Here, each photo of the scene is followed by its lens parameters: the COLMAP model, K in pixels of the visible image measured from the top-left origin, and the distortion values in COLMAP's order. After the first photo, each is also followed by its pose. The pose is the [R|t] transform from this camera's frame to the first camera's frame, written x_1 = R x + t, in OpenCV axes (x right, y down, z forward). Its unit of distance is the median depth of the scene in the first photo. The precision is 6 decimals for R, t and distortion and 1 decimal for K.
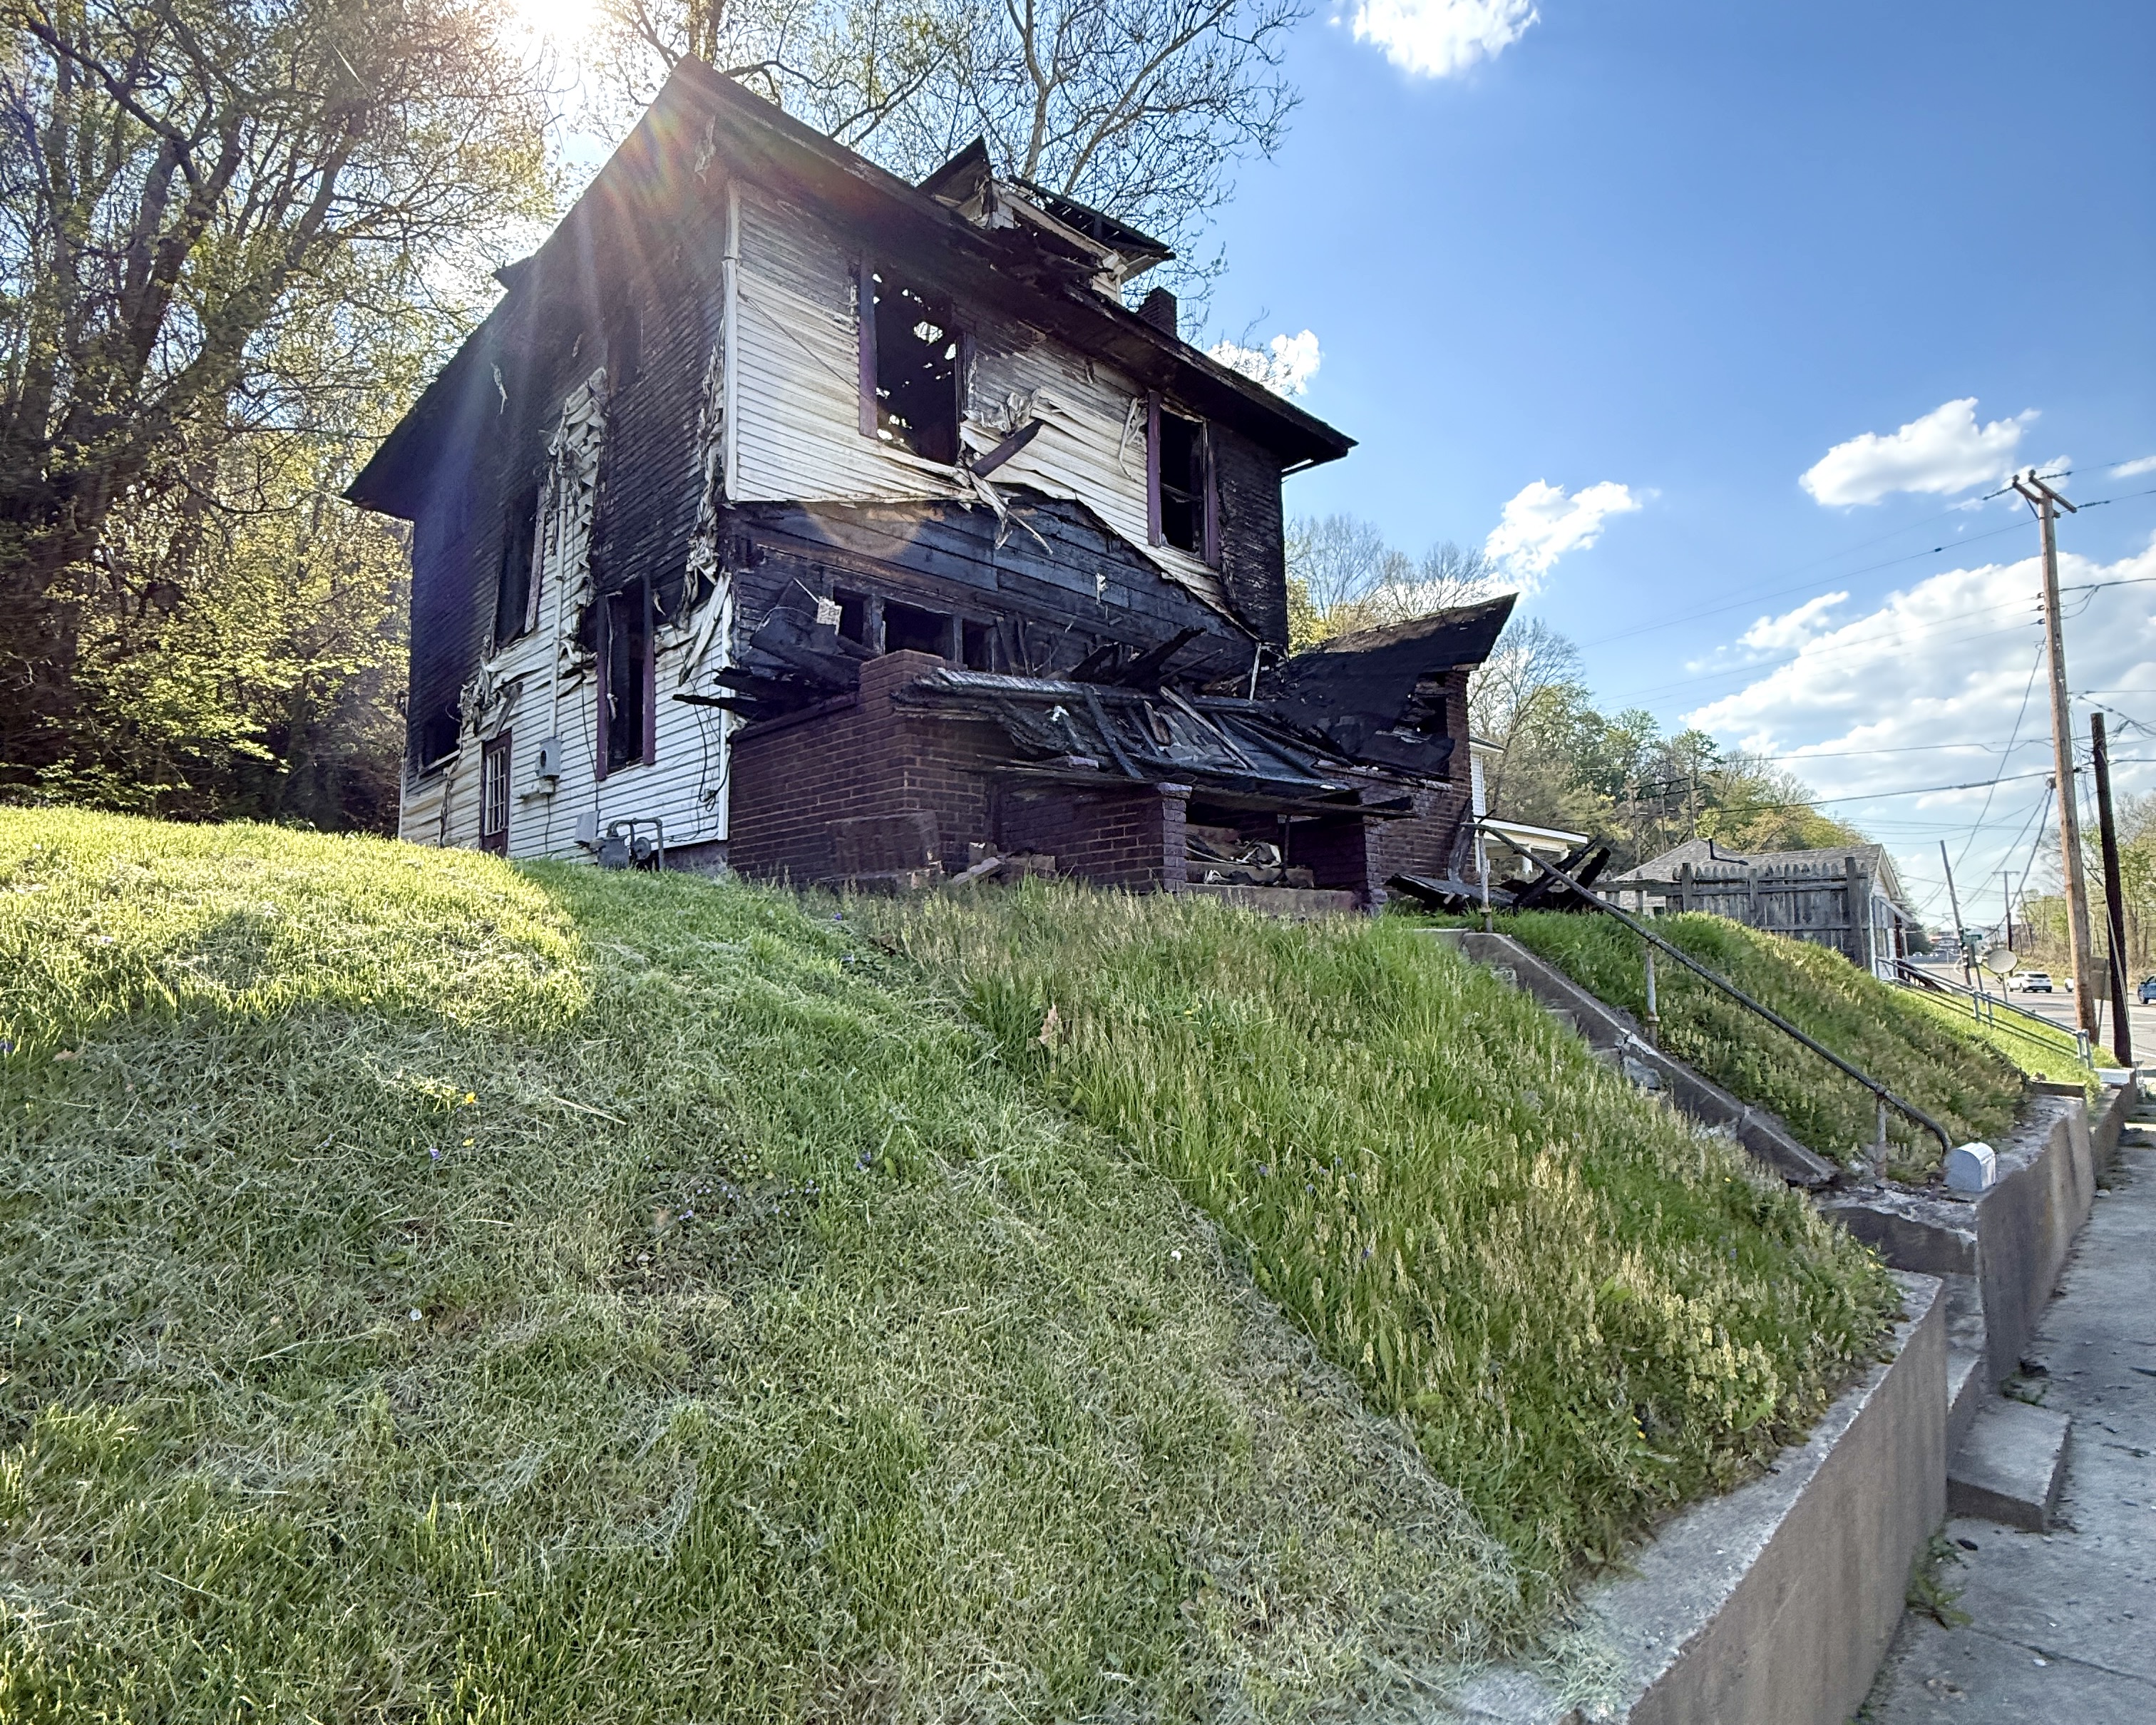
lens RADIAL K [[1137.8, 0, 1077.3], [0, 1137.8, 854.1], [0, 0, 1]] dist [-0.001142, -0.000264]
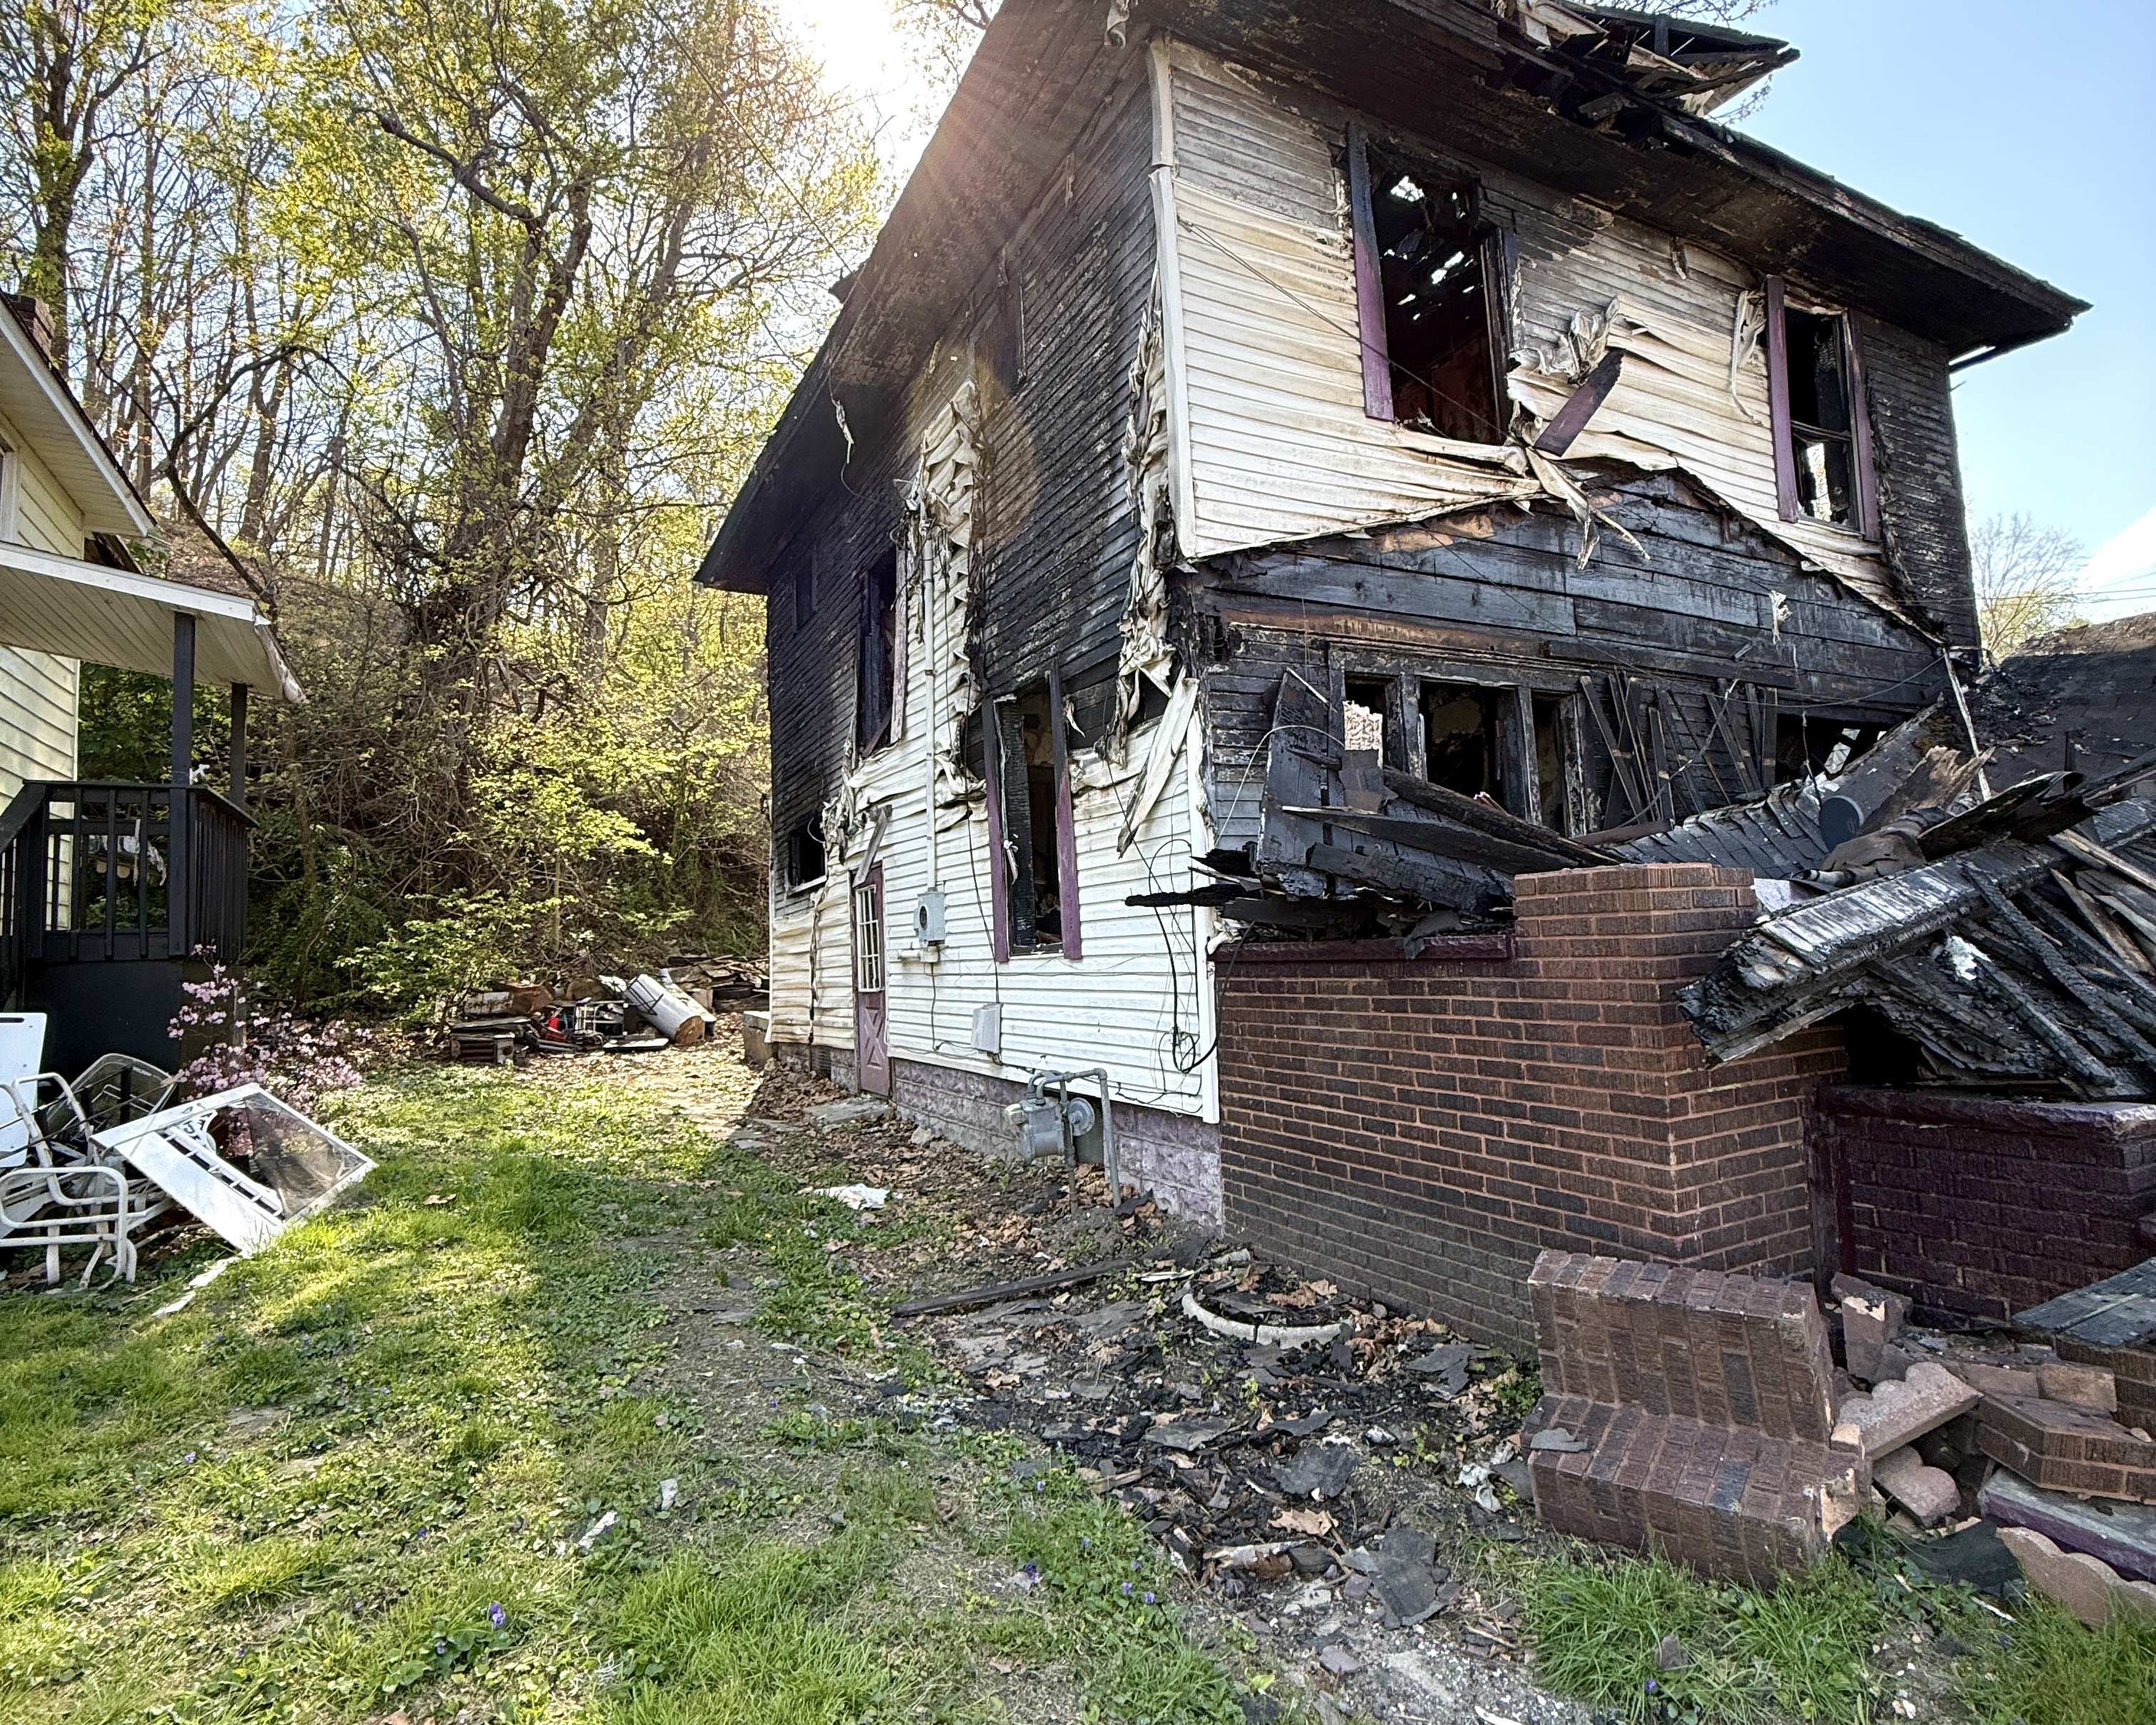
lens RADIAL K [[1137.8, 0, 1077.3], [0, 1137.8, 854.1], [0, 0, 1]] dist [-0.001142, -0.000264]
pose [[0.956376, -0.046660, -0.288387, -0.150962], [0.052504, 0.998542, 0.012557, -0.126980], [0.287380, -0.027151, 0.957432, 0.305457]]
